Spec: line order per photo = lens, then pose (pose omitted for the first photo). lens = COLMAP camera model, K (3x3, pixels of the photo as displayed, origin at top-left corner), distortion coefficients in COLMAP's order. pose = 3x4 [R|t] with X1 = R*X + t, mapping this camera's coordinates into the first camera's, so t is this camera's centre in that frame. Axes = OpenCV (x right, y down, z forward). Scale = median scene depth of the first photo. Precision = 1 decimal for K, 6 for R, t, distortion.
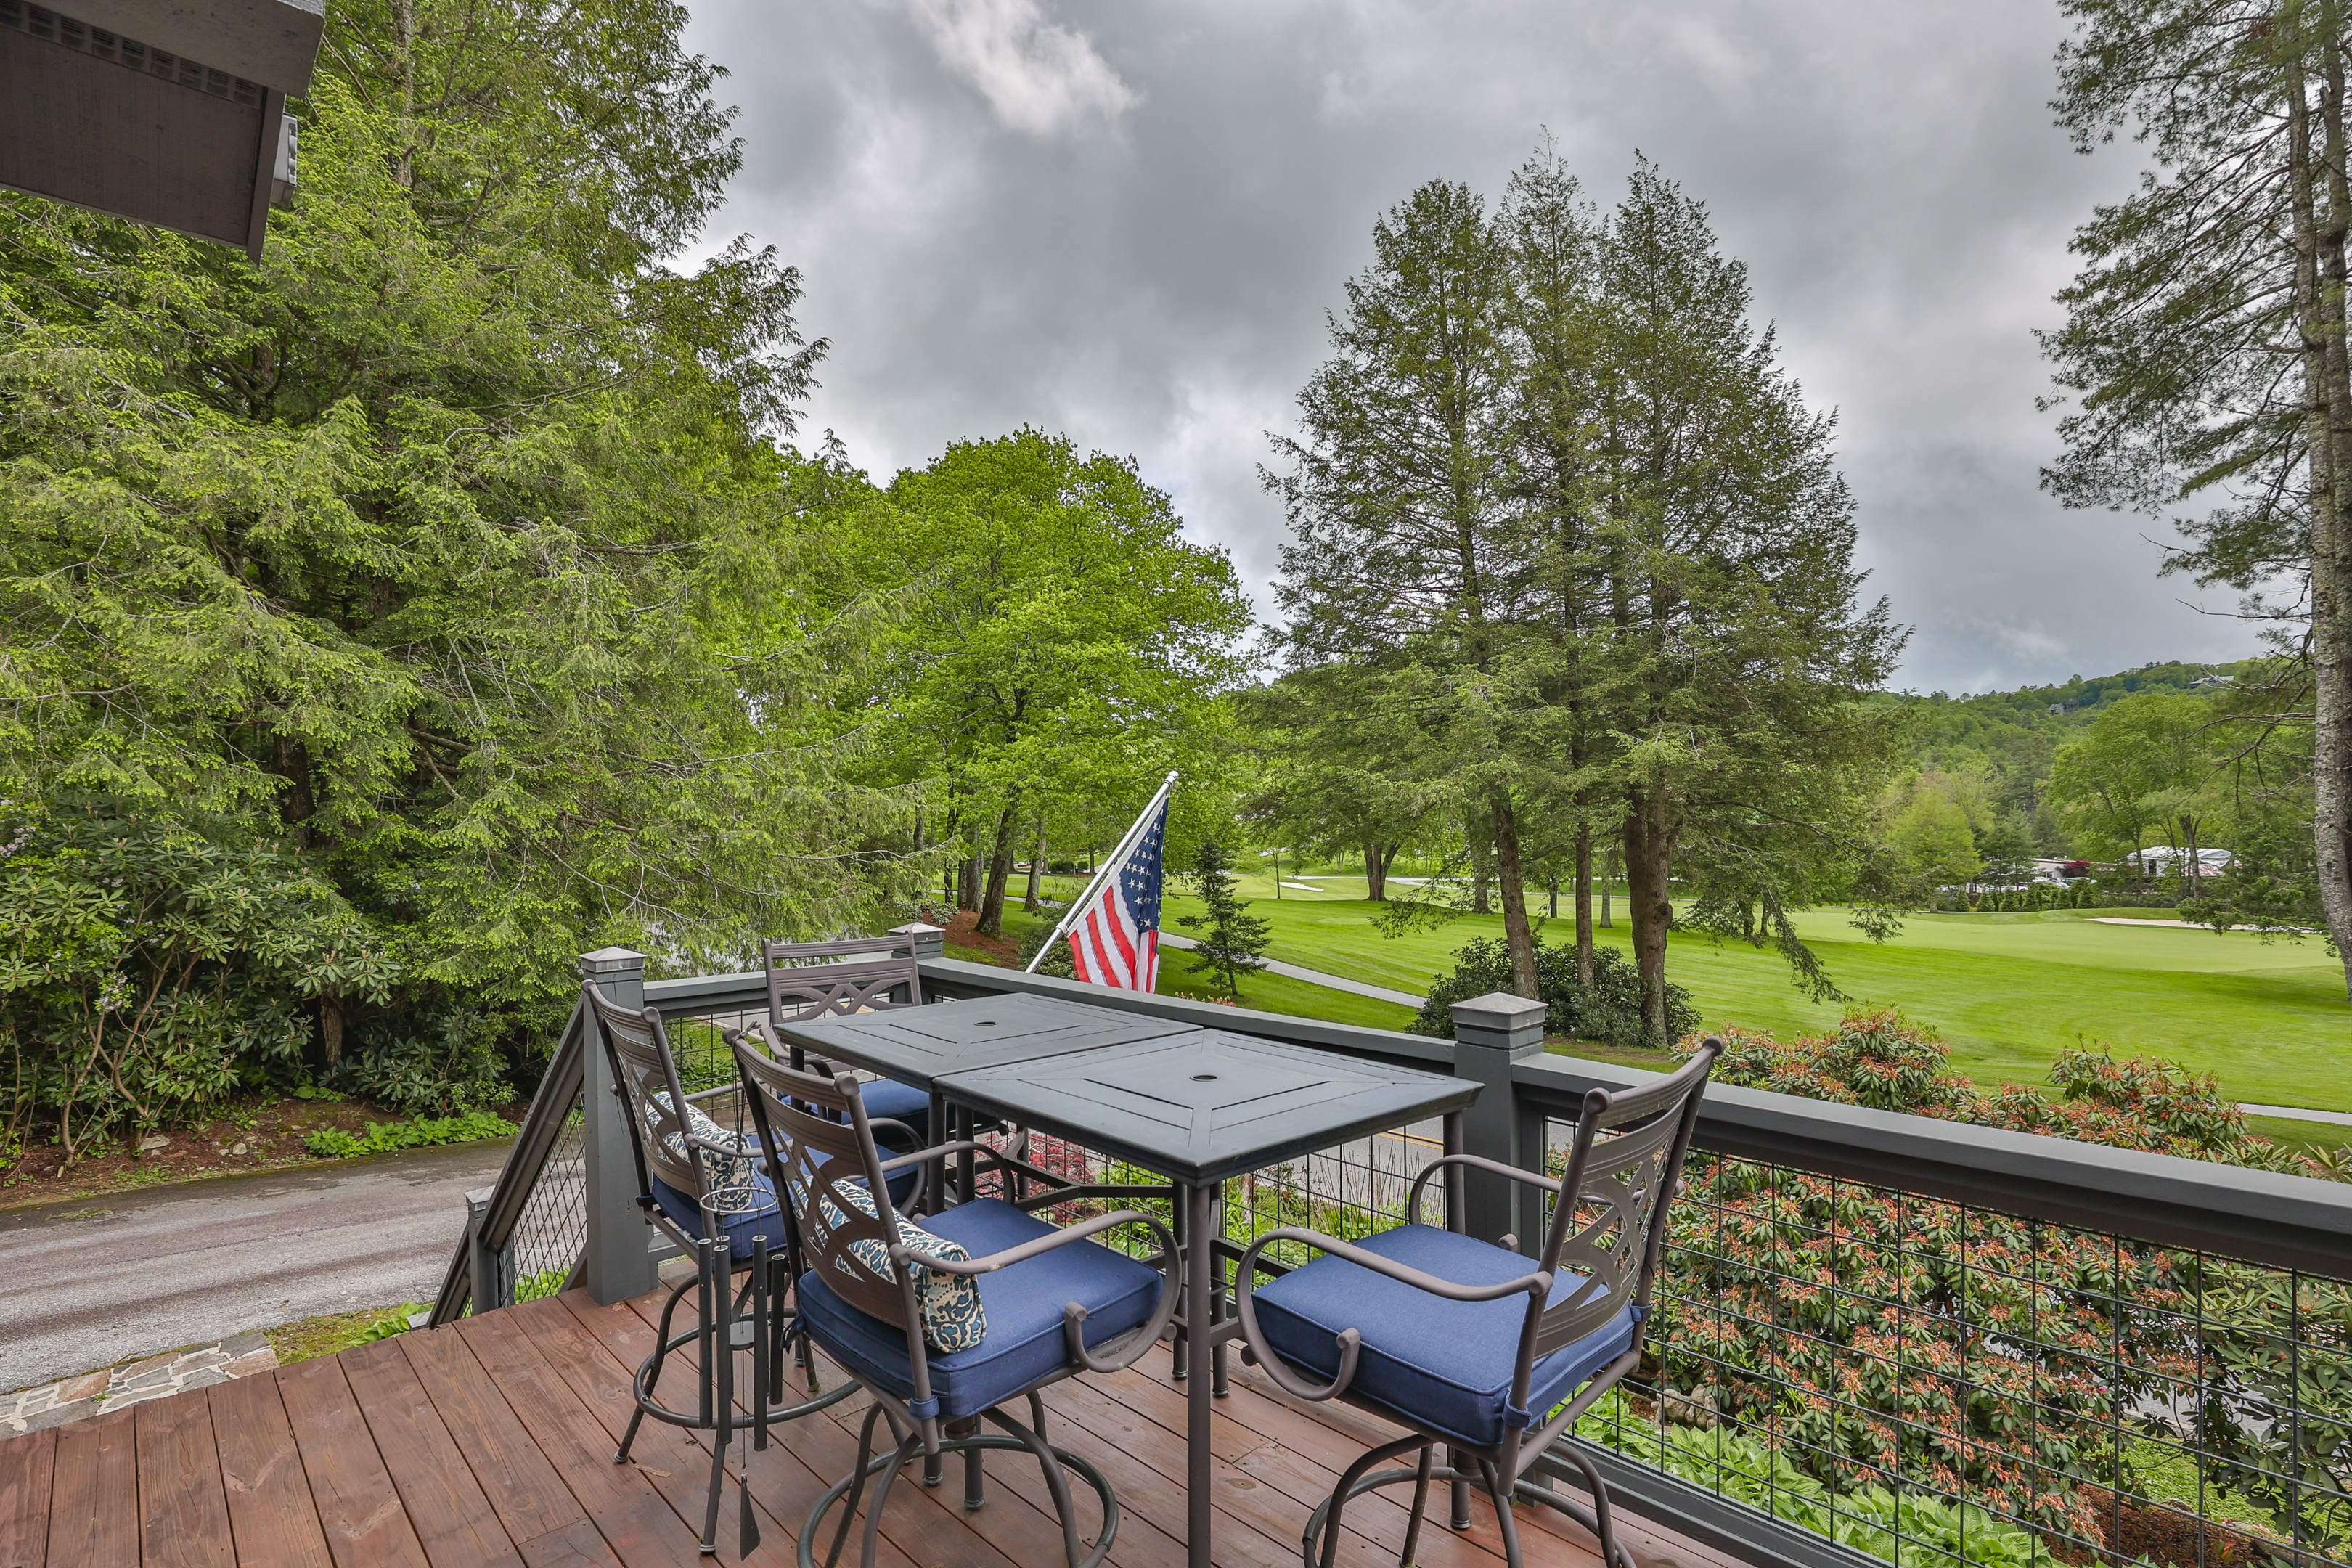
lens RADIAL K [[1172.3, 0, 1178.2], [0, 1172.3, 810.2], [0, 0, 1]] dist [-0.002789, -0.000177]
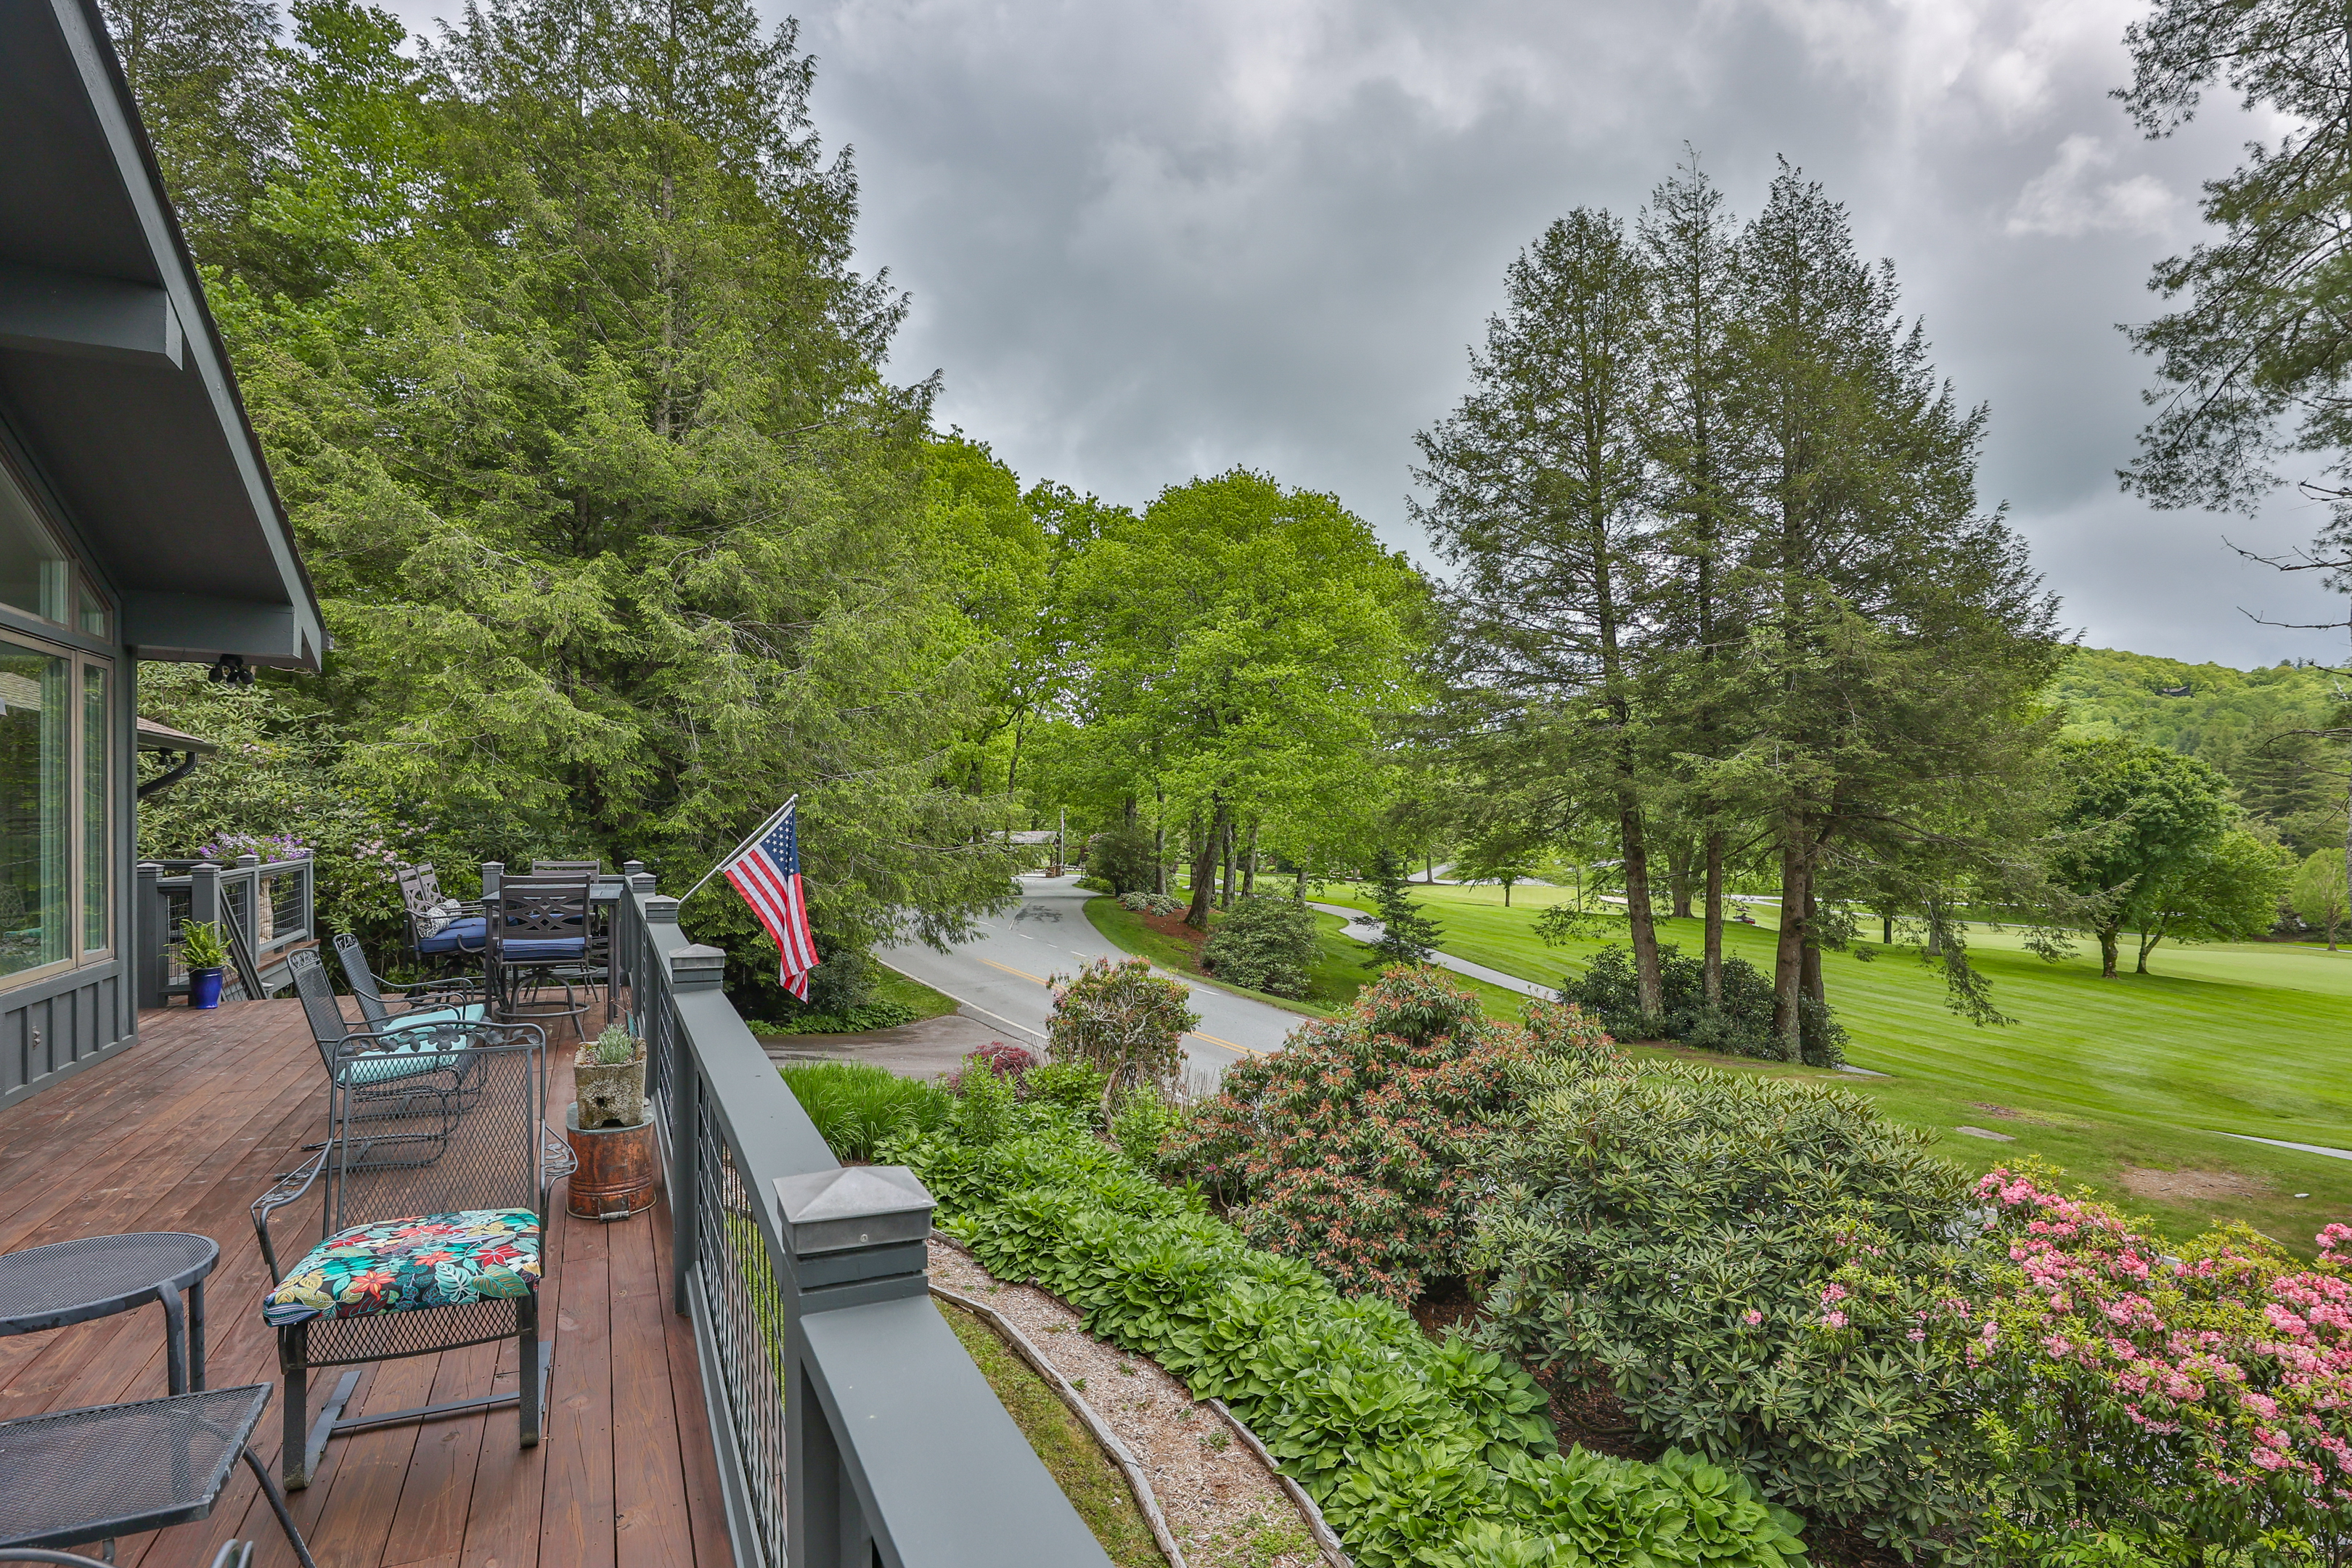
lens RADIAL K [[1143.5, 0, 1109.3], [0, 1143.5, 830.9], [0, 0, 1]] dist [-0.004928, 0.000053]
pose [[0.949273, 0.016341, -0.314029, 0.174368], [-0.012272, 0.999813, 0.014931, -0.000711], [0.314214, -0.010320, 0.949296, -0.102562]]
